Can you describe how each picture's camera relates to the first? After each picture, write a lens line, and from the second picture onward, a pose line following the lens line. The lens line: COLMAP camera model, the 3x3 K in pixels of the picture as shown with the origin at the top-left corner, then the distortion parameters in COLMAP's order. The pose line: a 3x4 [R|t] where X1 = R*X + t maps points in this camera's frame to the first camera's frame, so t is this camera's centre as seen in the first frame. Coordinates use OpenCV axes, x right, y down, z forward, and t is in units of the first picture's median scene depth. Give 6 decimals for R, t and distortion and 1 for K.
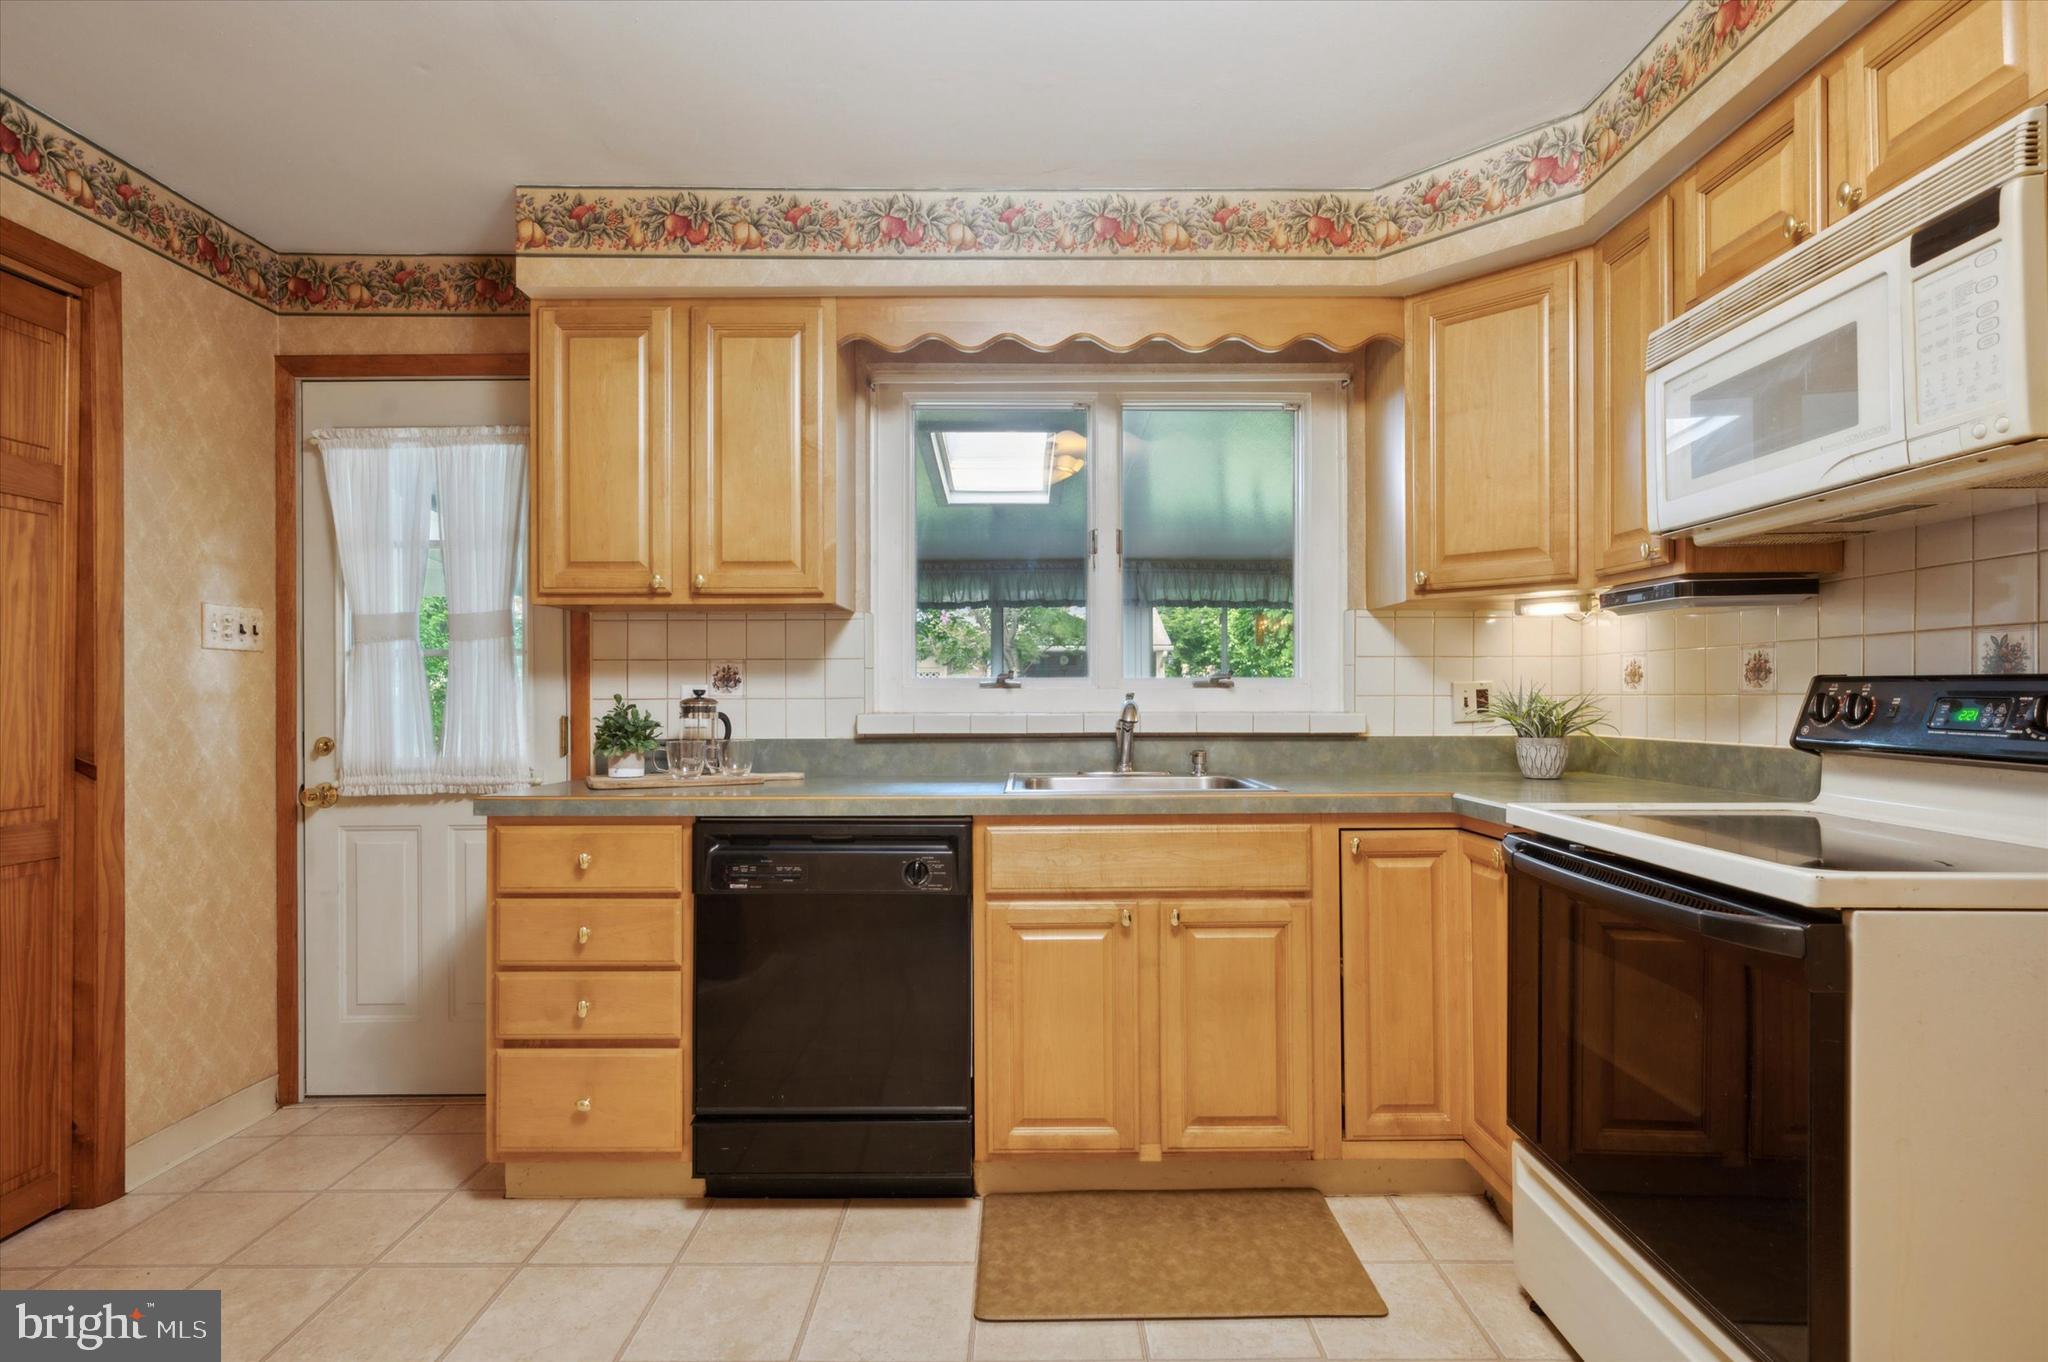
lens RADIAL K [[1022.6, 0, 1031.8], [0, 1022.6, 691.4], [0, 0, 1]] dist [-0.002142, -0.000193]
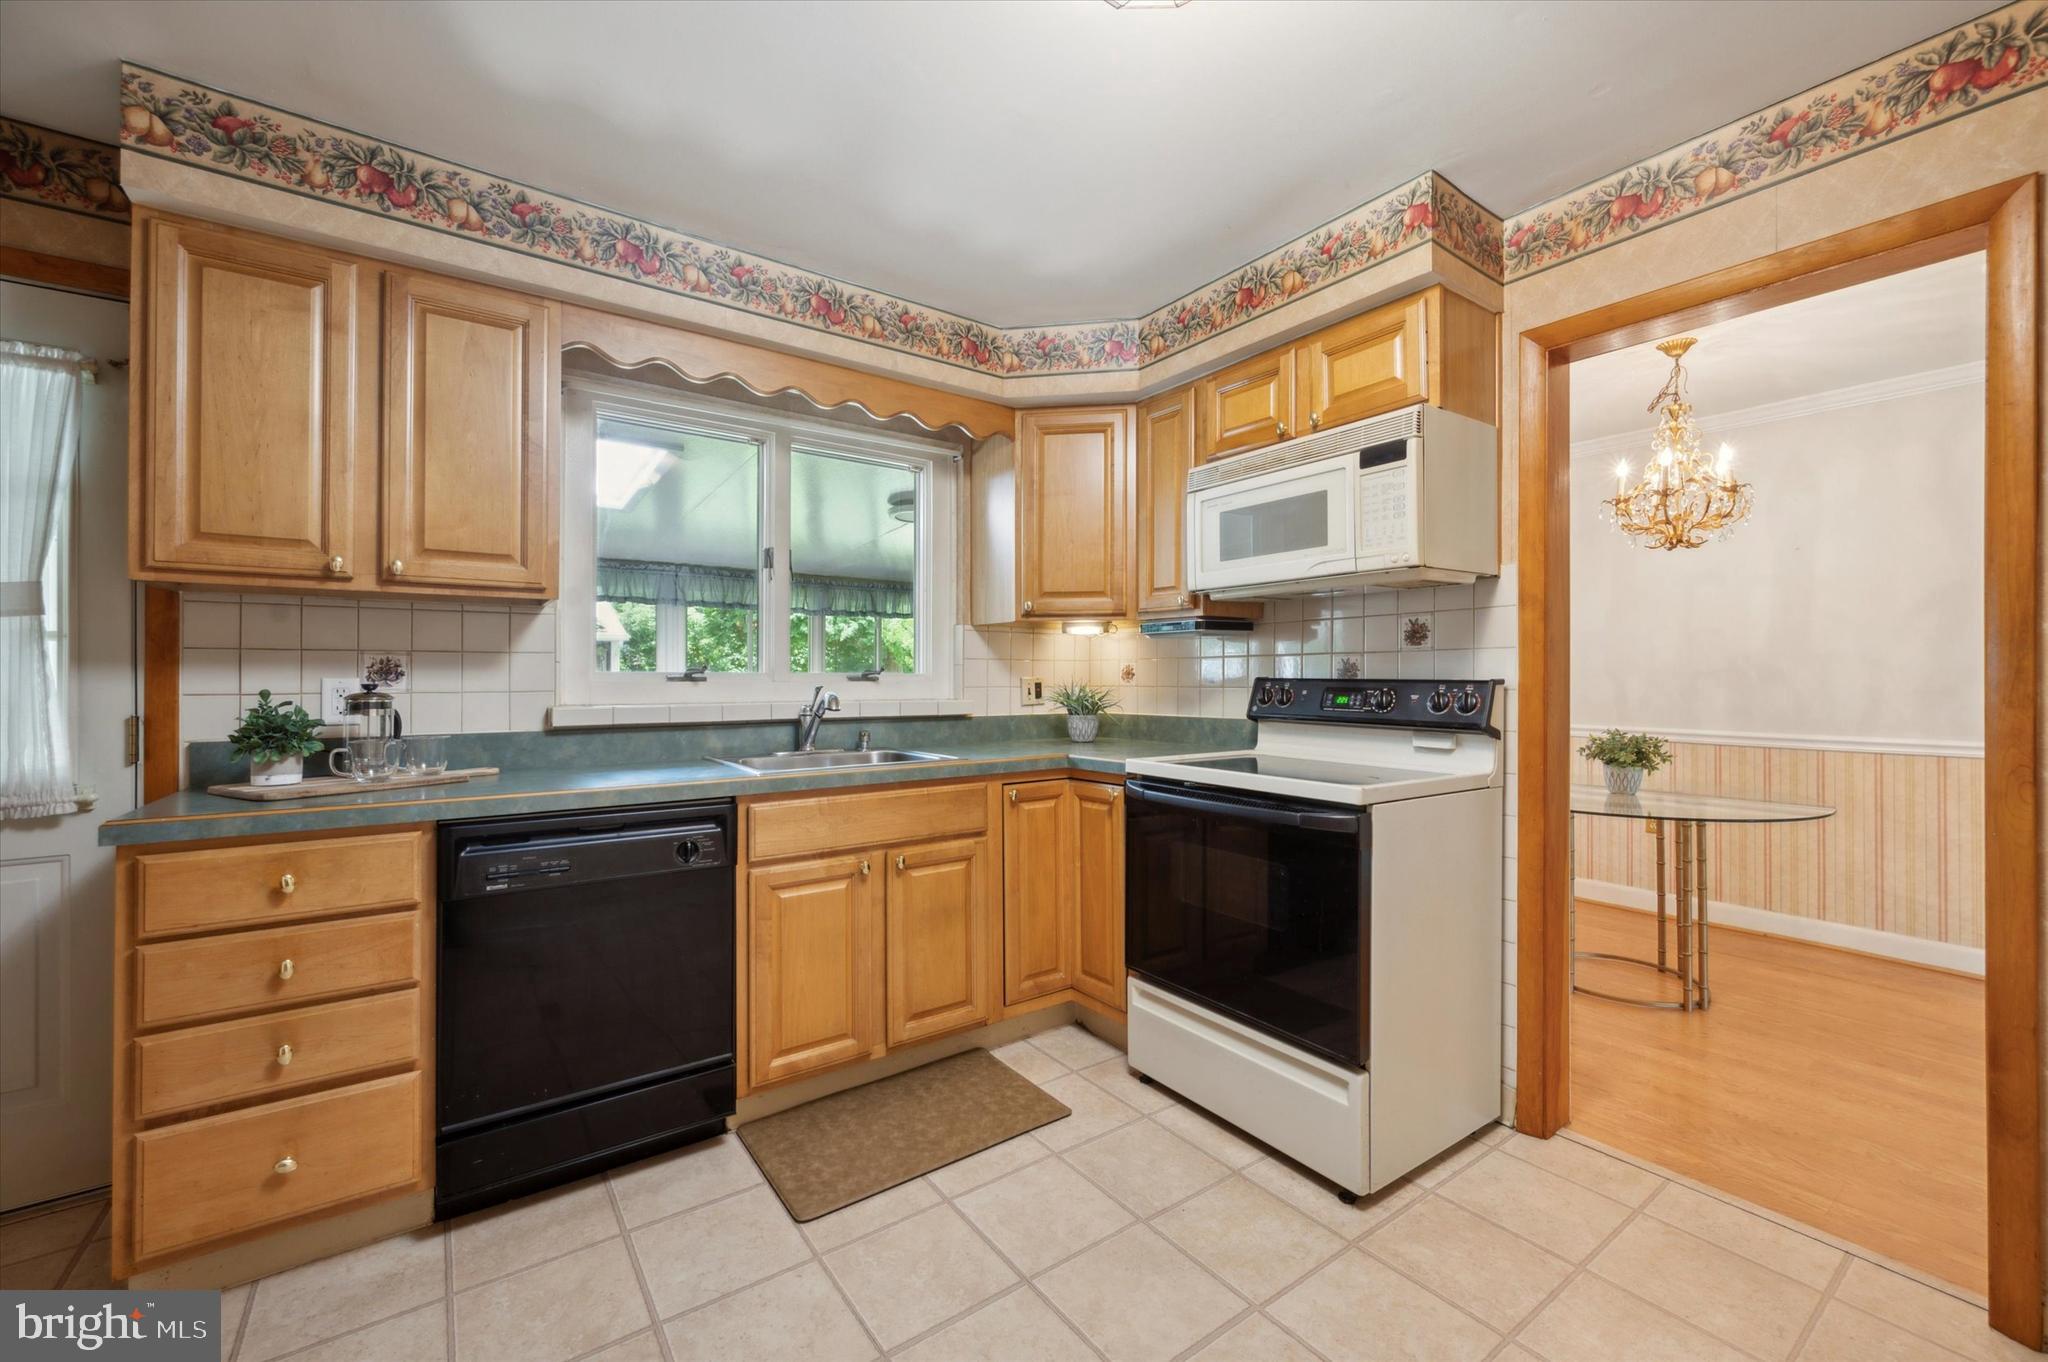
lens RADIAL K [[823.2, 0, 1035.5], [0, 823.2, 673.1], [0, 0, 1]] dist [-0.001770, -0.000394]
pose [[0.811308, 0.006603, 0.584581, -0.293798], [-0.004136, 0.999976, -0.005554, -0.010443], [-0.584604, 0.002089, 0.811316, 0.054259]]
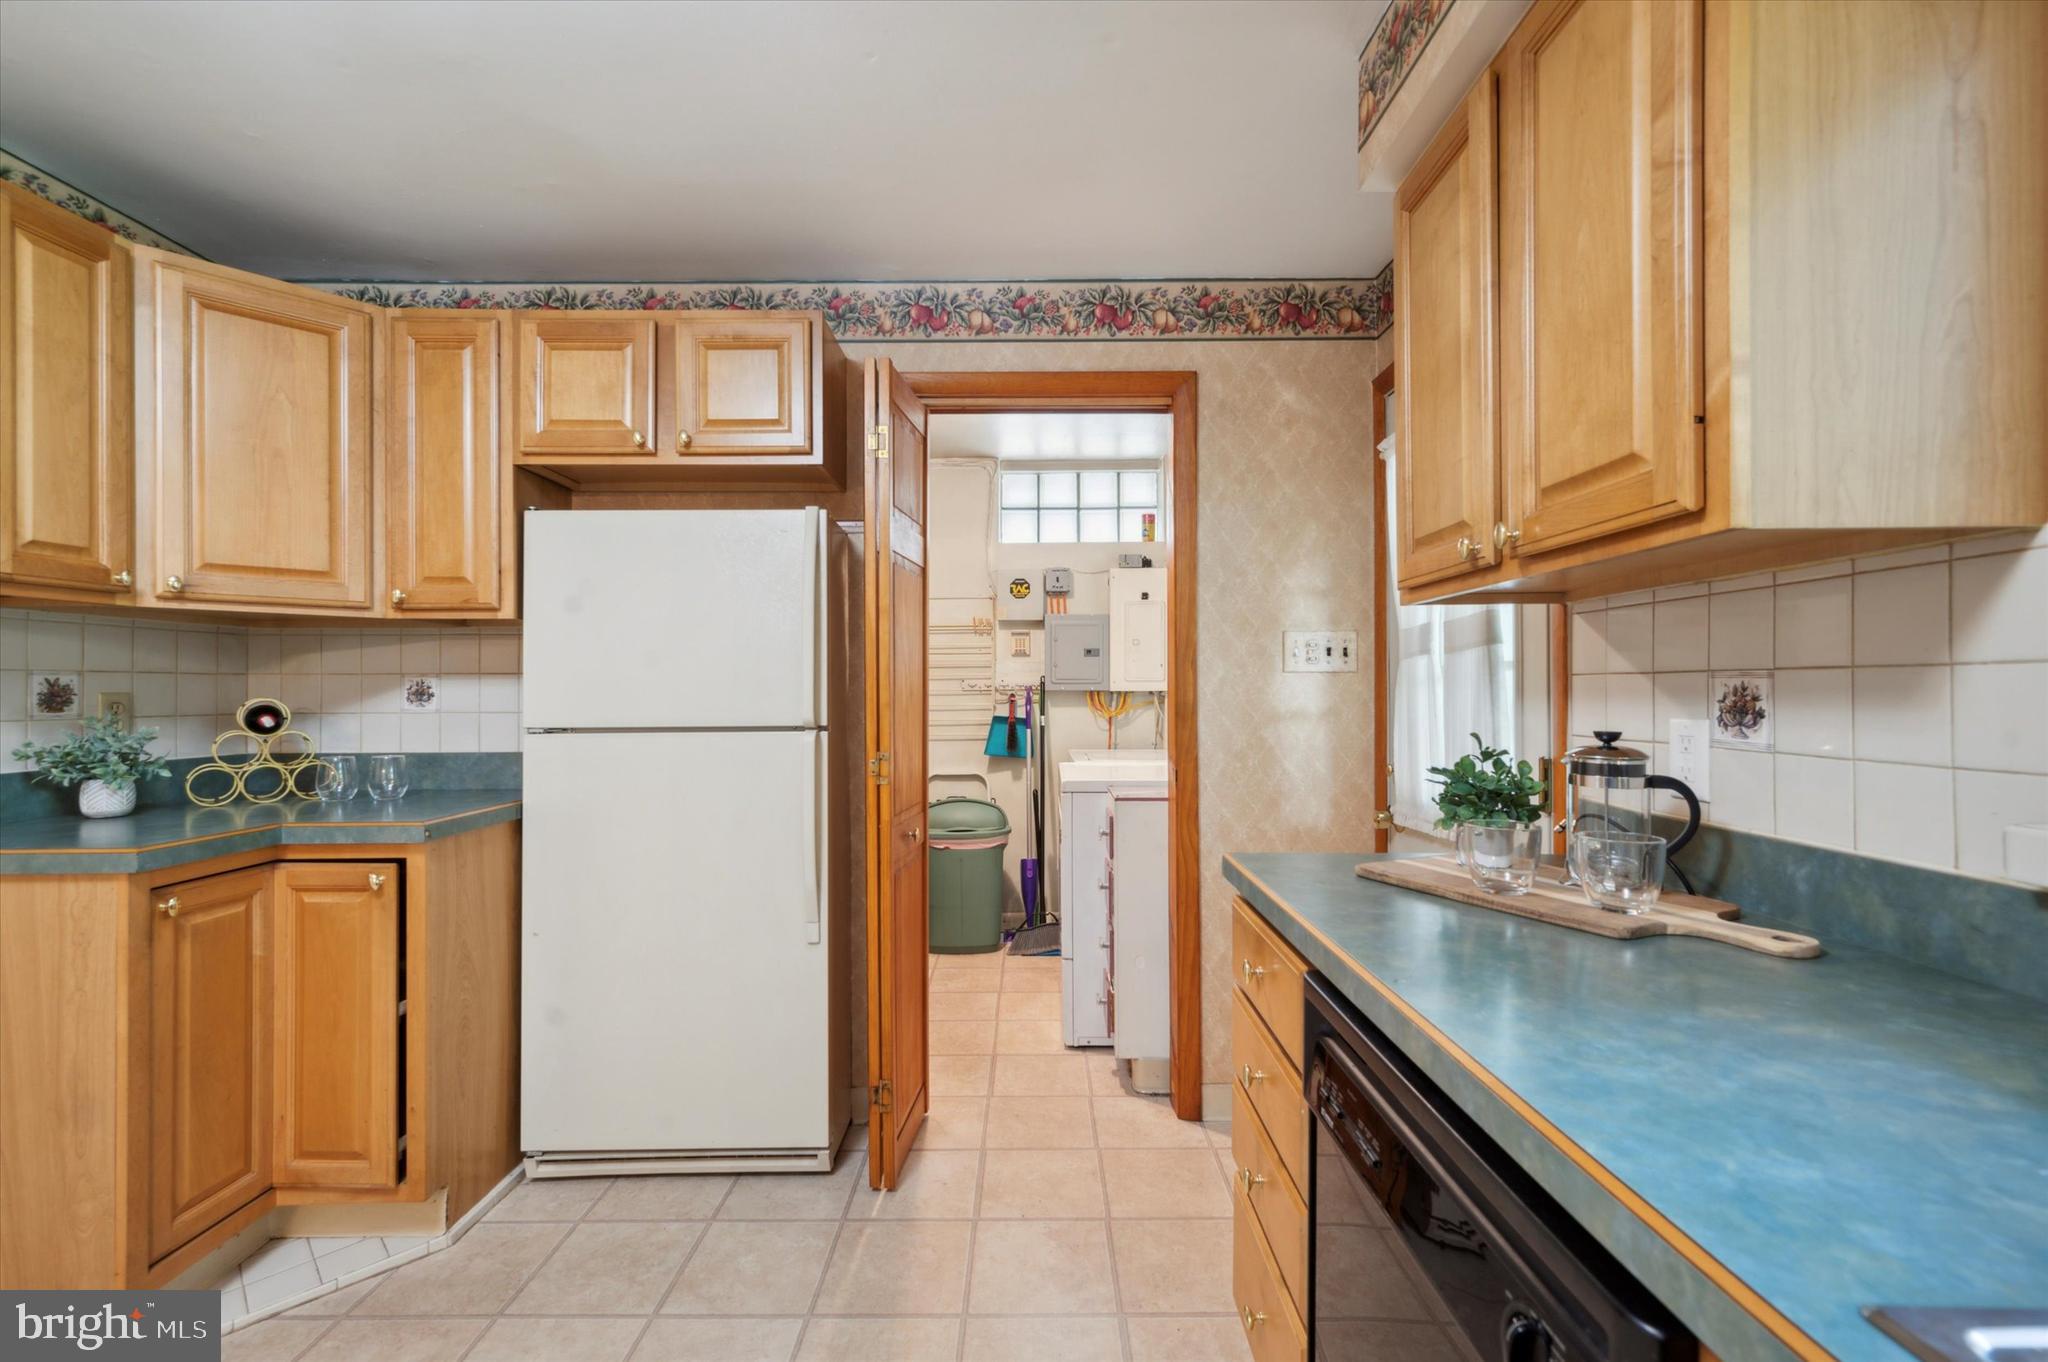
lens RADIAL K [[870.6, 0, 1024.9], [0, 870.6, 685.2], [0, 0, 1]] dist [-0.003983, 0.001643]
pose [[-0.007887, -0.001042, -0.999968, 0.148534], [0.006520, 0.999978, -0.001094, -0.029892], [0.999948, -0.006529, -0.007880, 0.750893]]
